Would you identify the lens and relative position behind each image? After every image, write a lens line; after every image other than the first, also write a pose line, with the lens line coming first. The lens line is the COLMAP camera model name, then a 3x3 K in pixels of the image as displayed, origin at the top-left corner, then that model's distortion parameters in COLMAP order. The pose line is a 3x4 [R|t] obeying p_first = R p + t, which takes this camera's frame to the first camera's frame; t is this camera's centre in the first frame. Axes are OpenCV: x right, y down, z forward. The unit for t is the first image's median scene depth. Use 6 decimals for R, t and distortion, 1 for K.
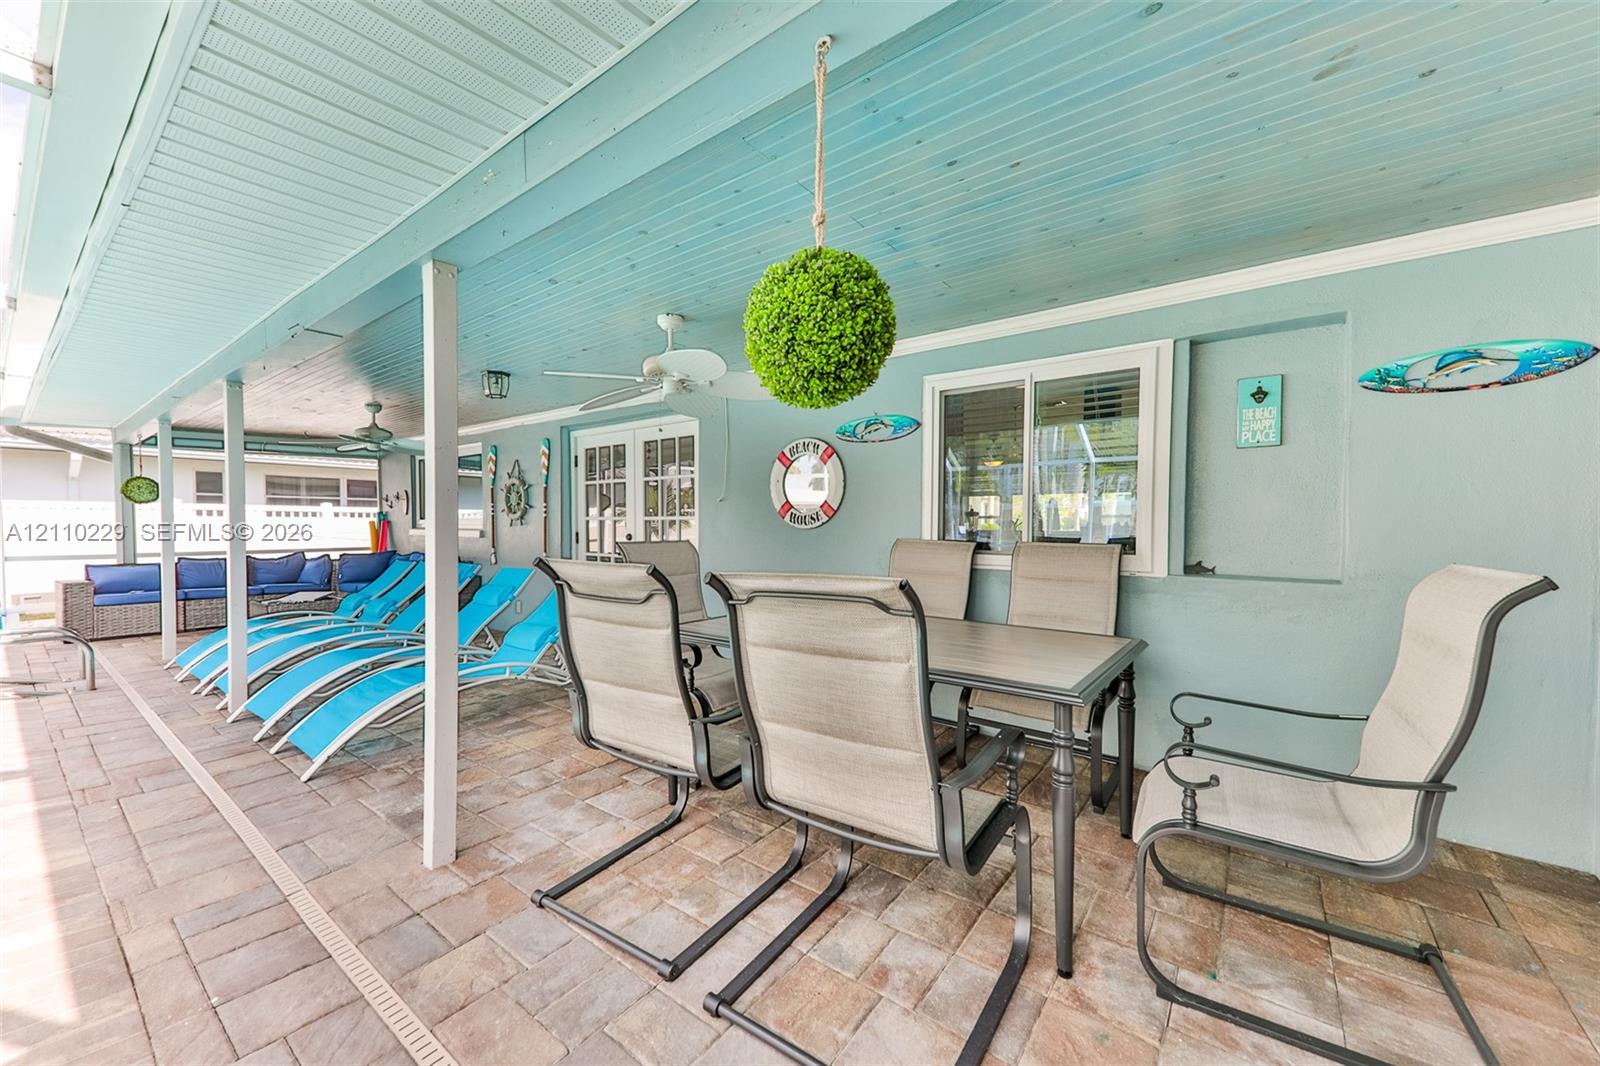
lens RADIAL K [[612.7, 0, 797.0], [0, 612.7, 531.0], [0, 0, 1]] dist [-0.015008, -0.002248]
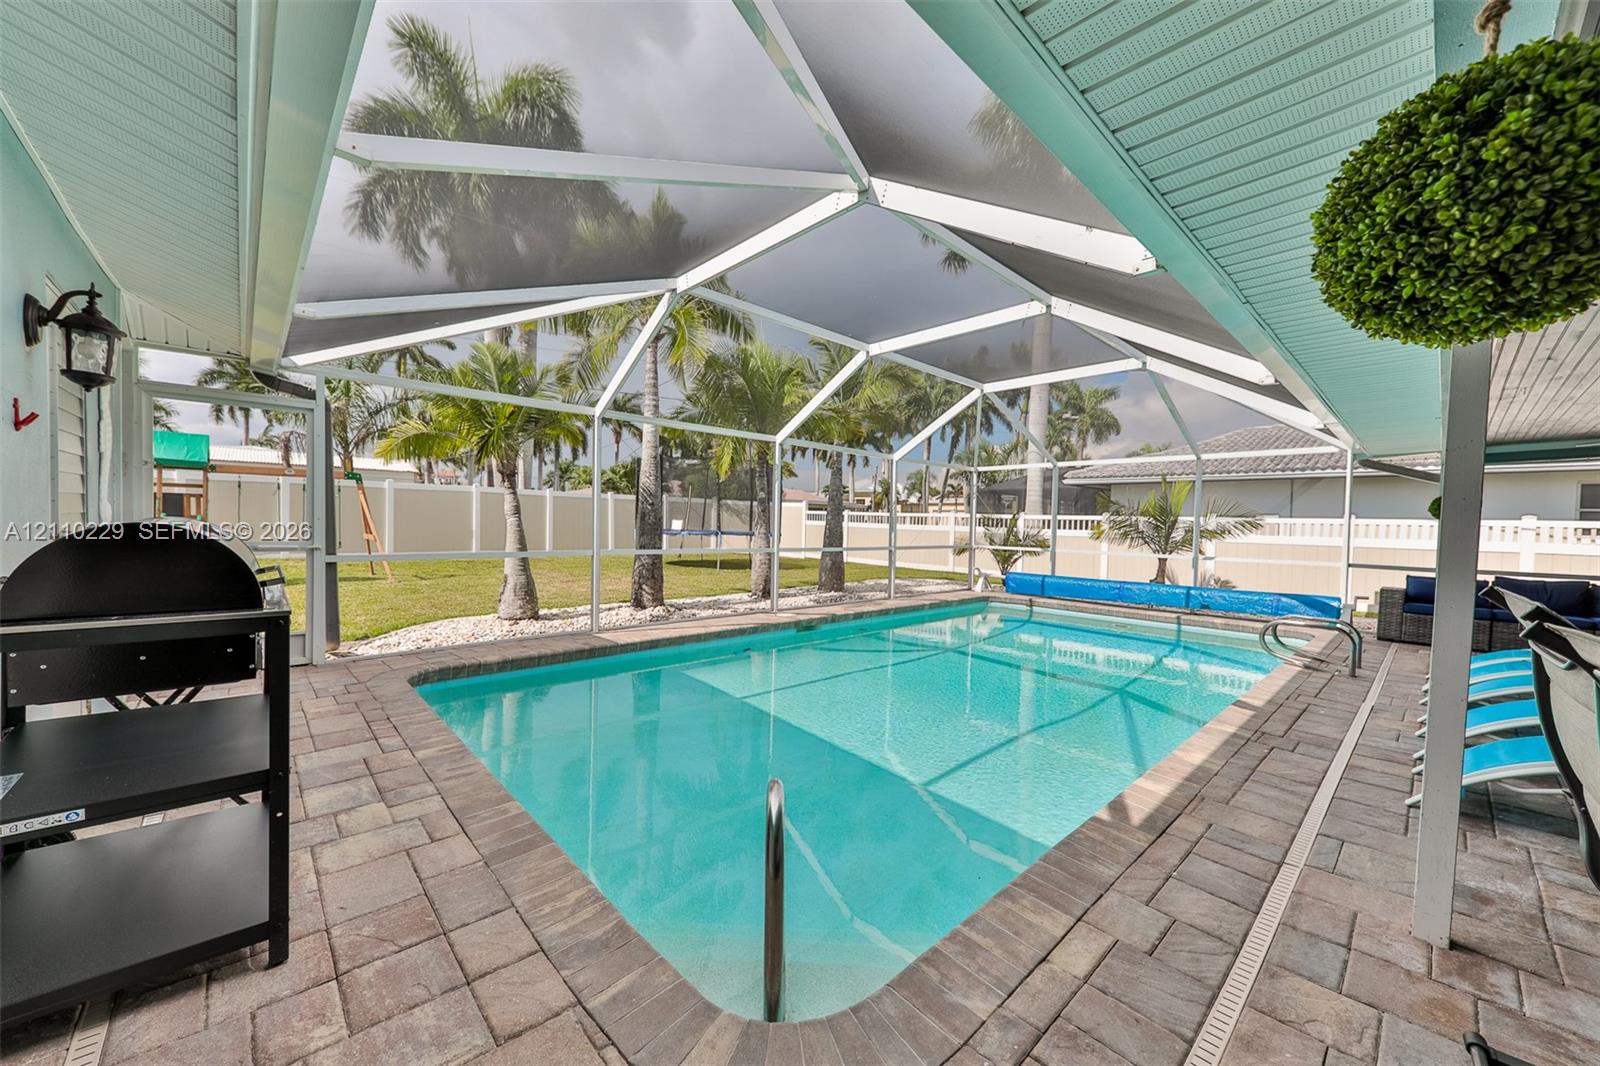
lens RADIAL K [[566.4, 0, 786.3], [0, 566.4, 540.1], [0, 0, 1]] dist [0.009412, -0.000199]
pose [[-0.210602, 0.024360, -0.977268, 0.502669], [-0.039446, 0.998664, 0.033394, -0.001408], [0.976776, 0.045582, -0.209360, 0.354109]]
